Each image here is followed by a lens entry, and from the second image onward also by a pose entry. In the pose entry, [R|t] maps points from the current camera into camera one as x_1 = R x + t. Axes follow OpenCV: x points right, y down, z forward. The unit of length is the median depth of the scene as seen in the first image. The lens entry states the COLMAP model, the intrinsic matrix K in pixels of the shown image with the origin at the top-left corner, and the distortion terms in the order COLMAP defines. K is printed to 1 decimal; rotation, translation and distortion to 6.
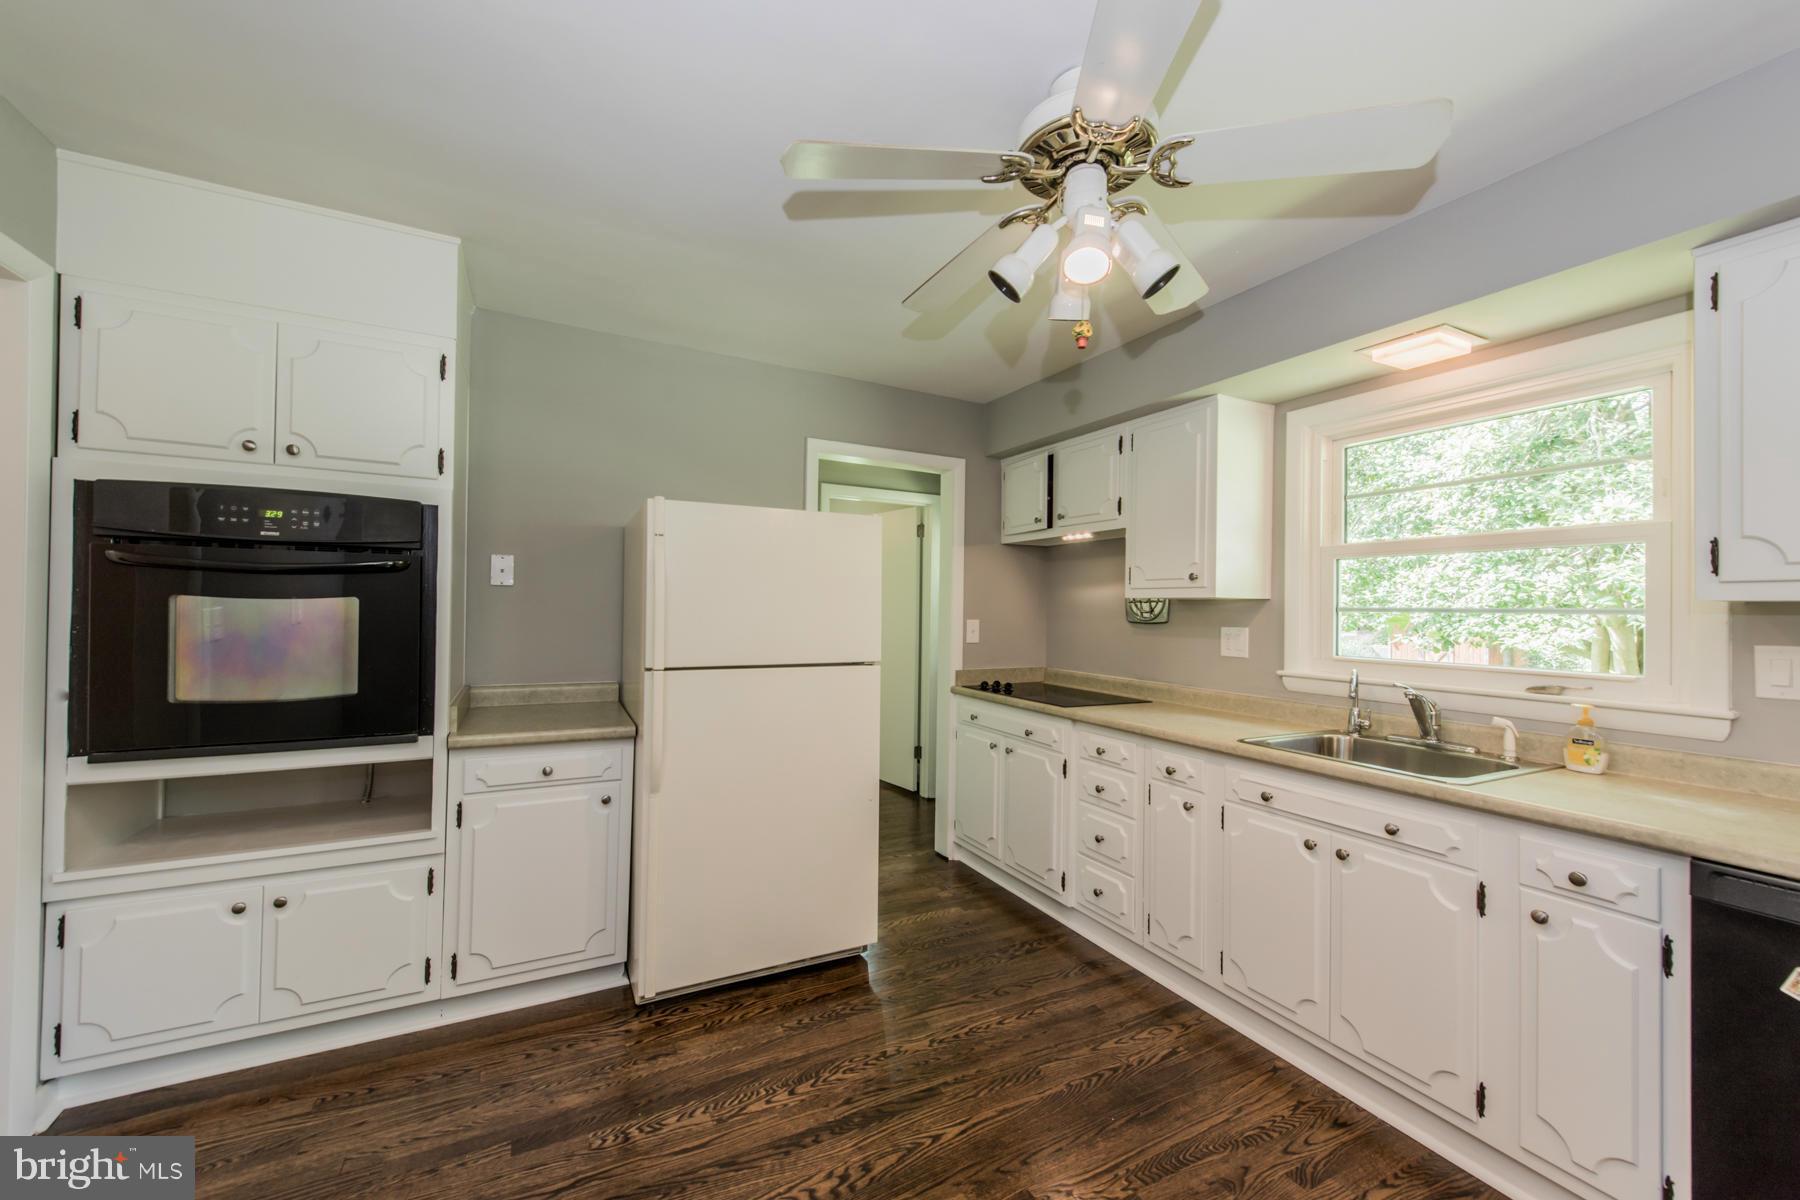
lens RADIAL K [[704.5, 0, 903.9], [0, 704.5, 605.5], [0, 0, 1]] dist [0.020991, -0.007189]
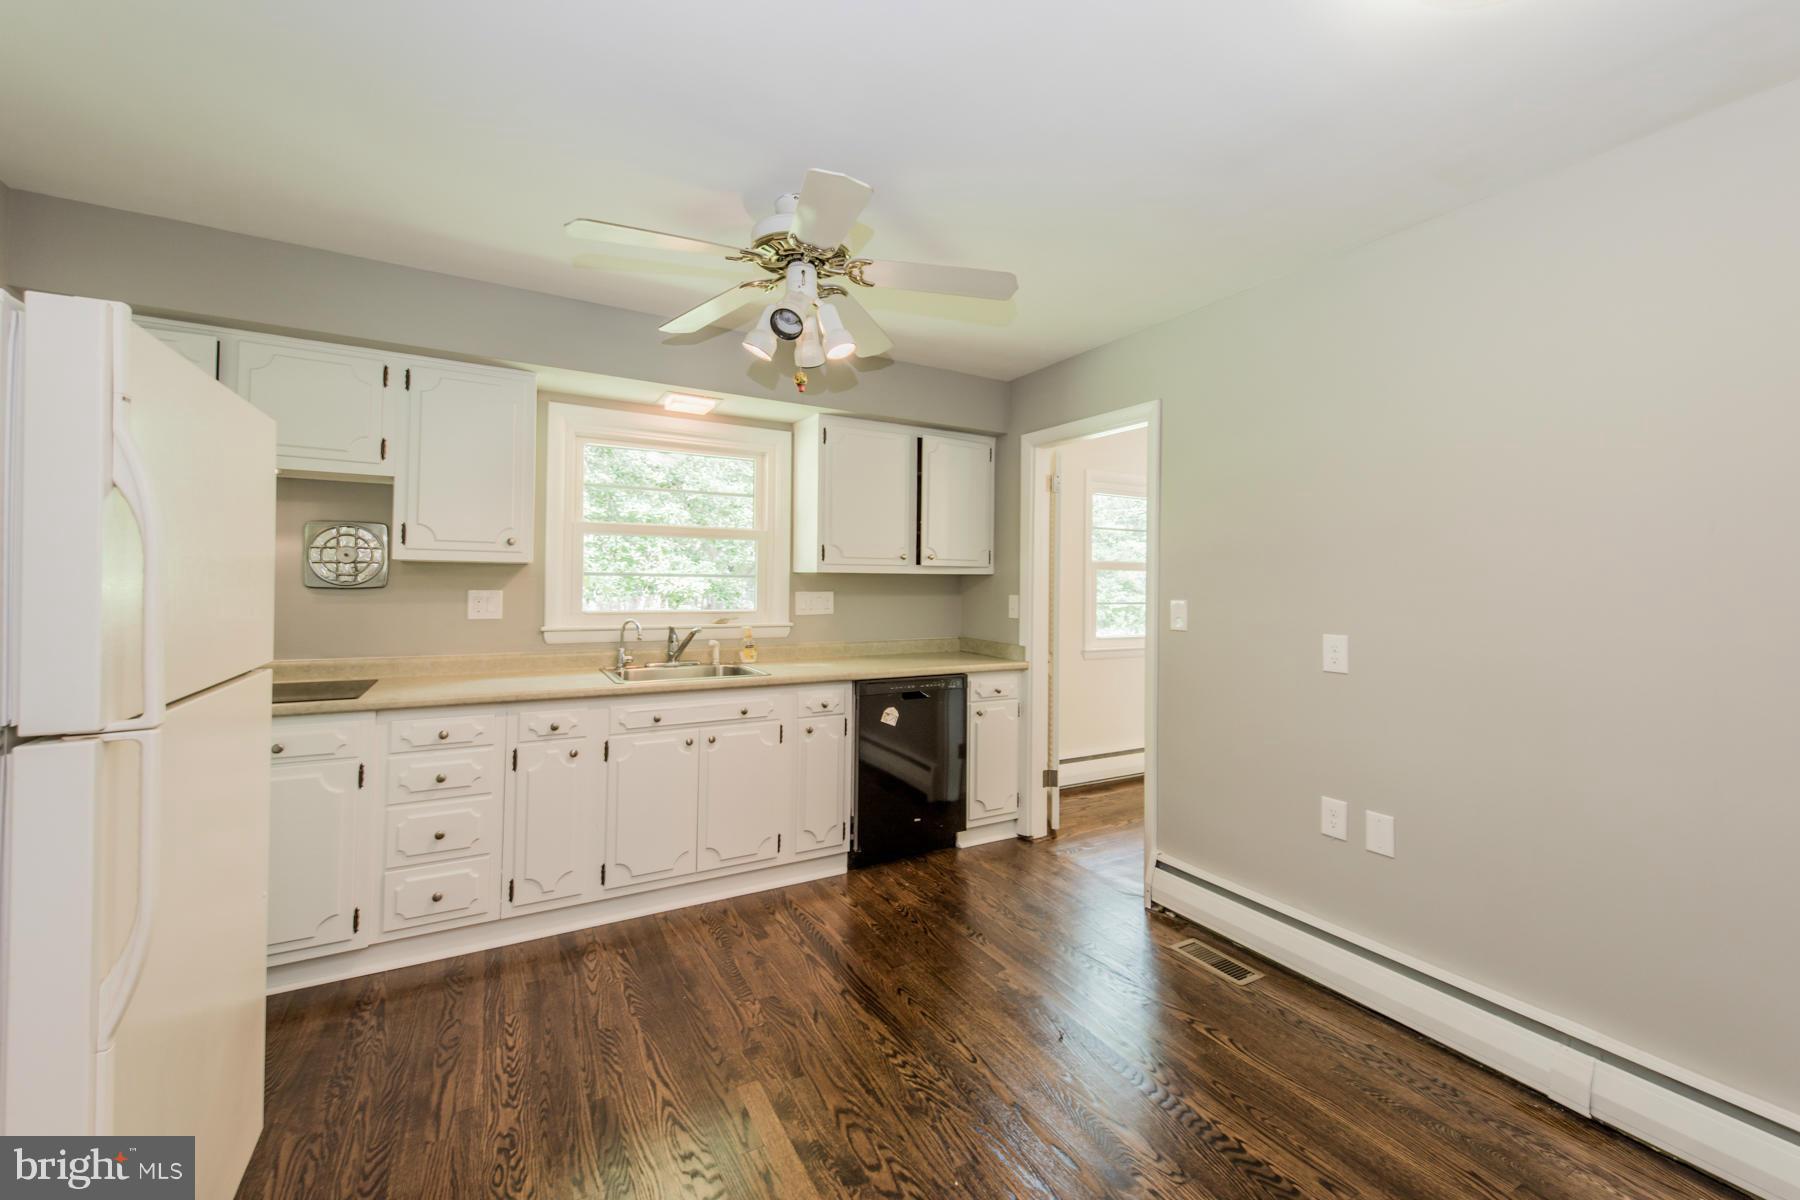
lens RADIAL K [[714.5, 0, 907.8], [0, 714.5, 575.1], [0, 0, 1]] dist [0.000950, -0.000040]
pose [[-0.042653, -0.001522, 0.999089, -0.797468], [-0.015270, 0.999883, 0.000872, -0.002295], [-0.998973, -0.015219, -0.042671, 0.583429]]
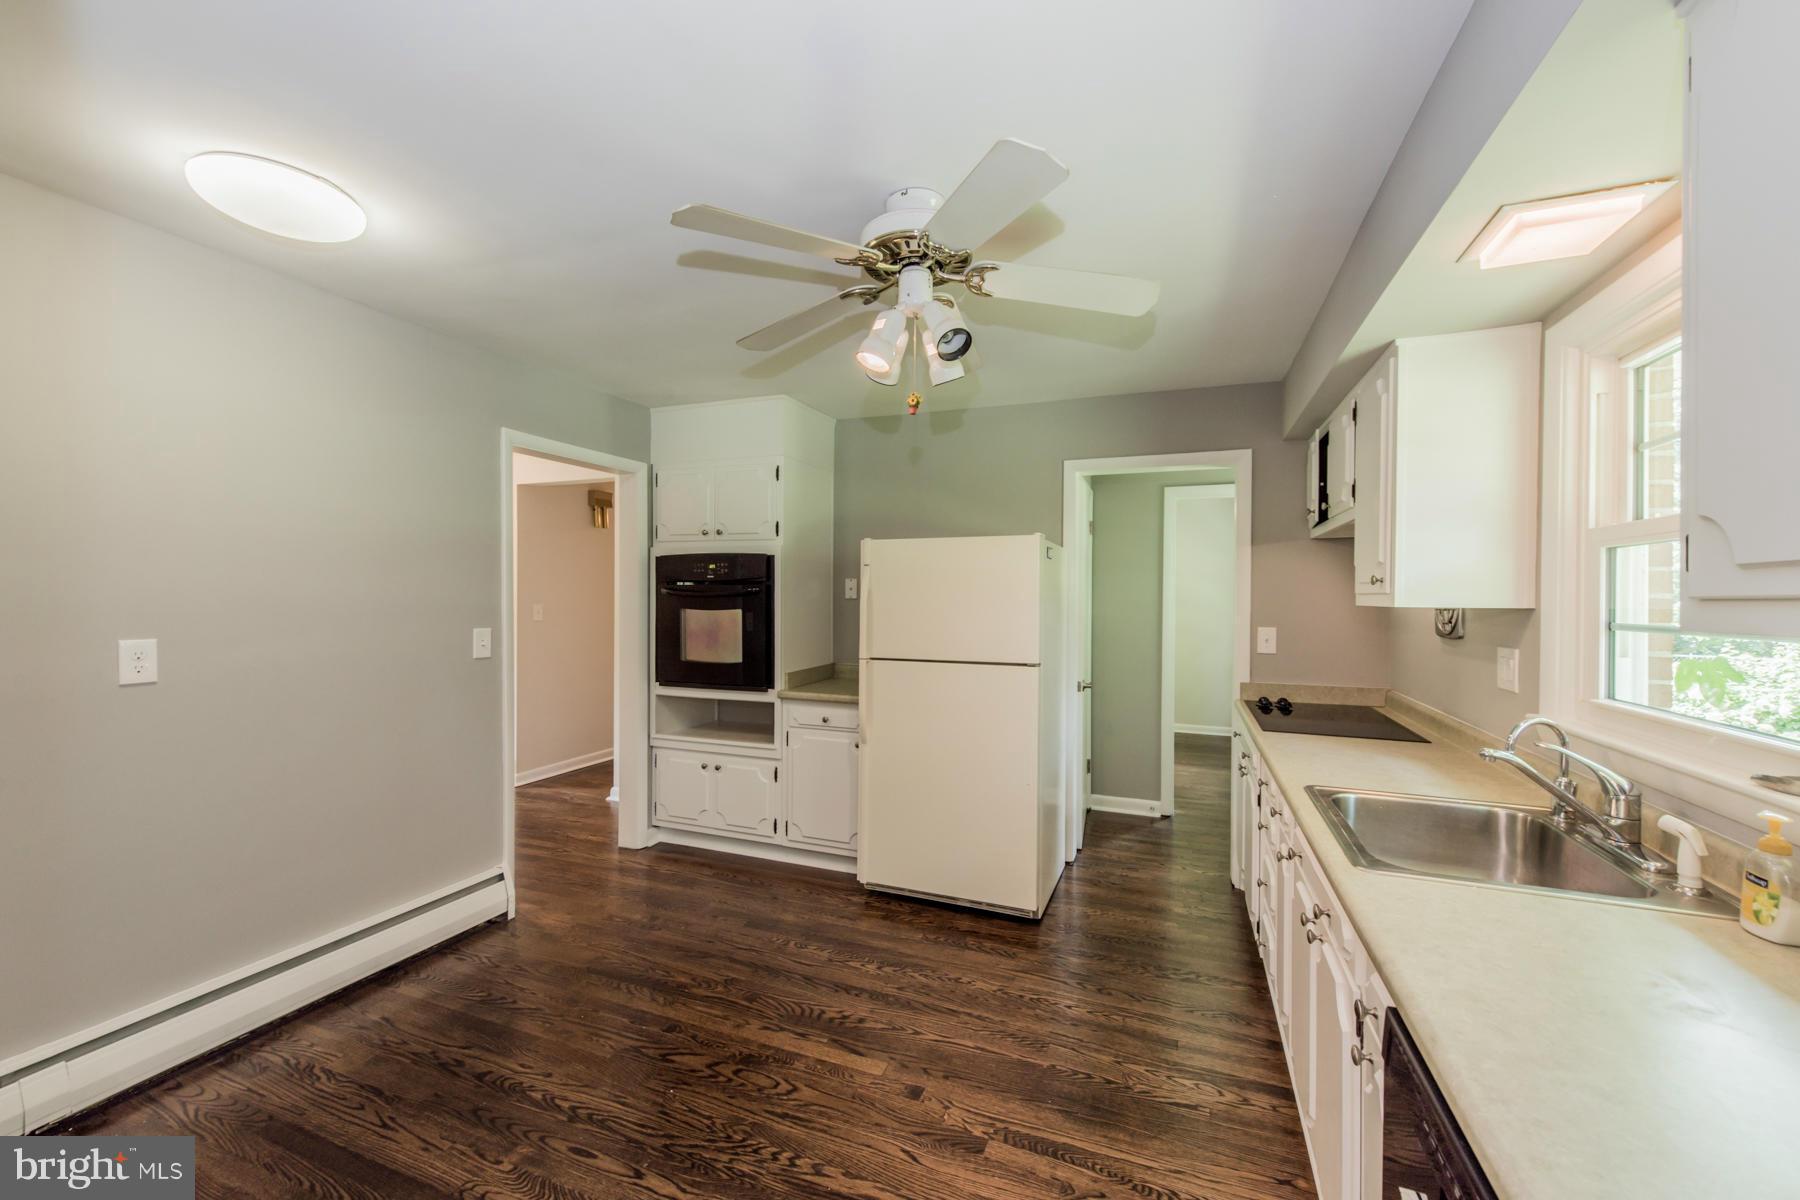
lens RADIAL K [[704.5, 0, 903.9], [0, 704.5, 605.5], [0, 0, 1]] dist [0.020991, -0.007189]
pose [[0.656717, -0.000833, -0.754137, 0.815409], [0.006449, 0.999969, 0.004511, -0.024824], [0.754110, -0.007825, 0.656702, 0.119177]]
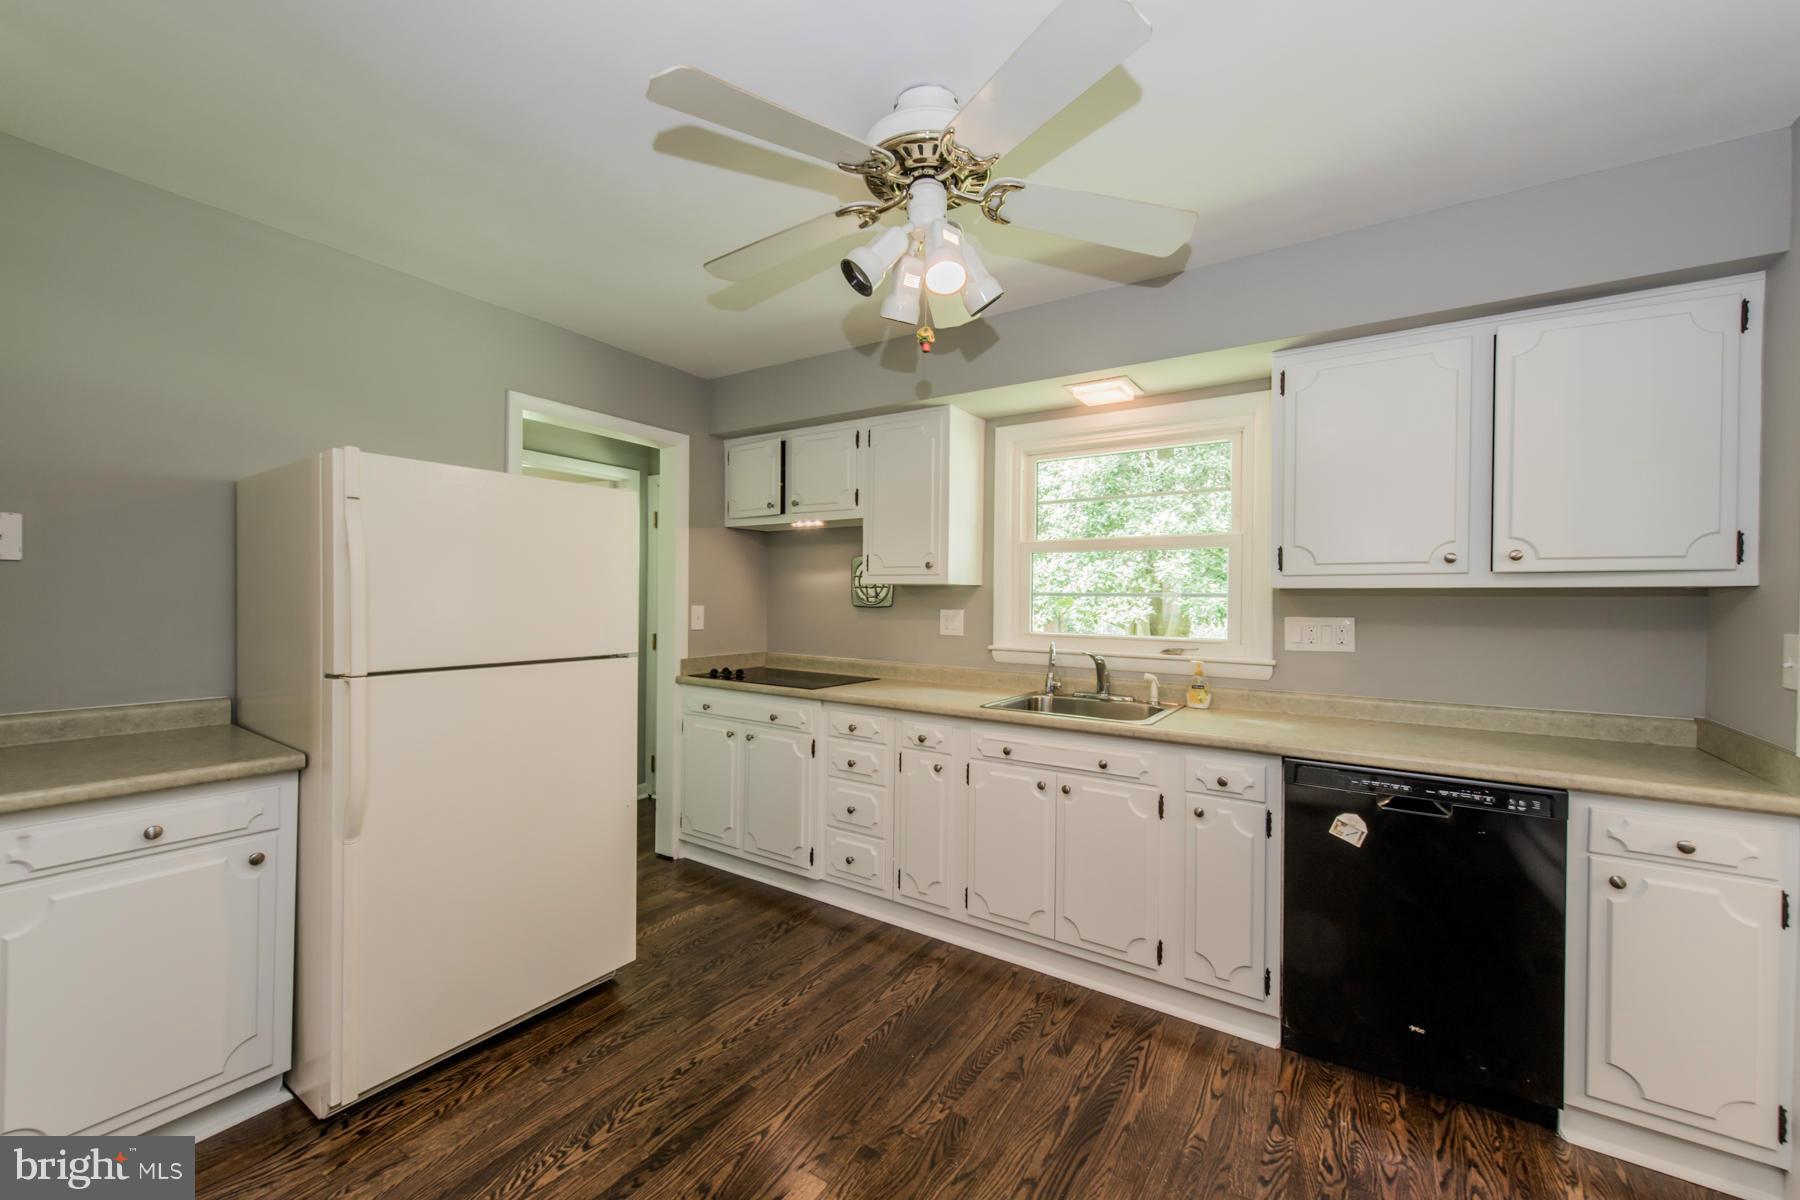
lens RADIAL K [[704.5, 0, 903.9], [0, 704.5, 605.5], [0, 0, 1]] dist [0.020991, -0.007189]
pose [[0.875257, -0.010472, 0.483545, -0.207665], [-0.000262, 0.999755, 0.022126, -0.001753], [-0.483658, -0.019492, 0.875040, 0.047981]]
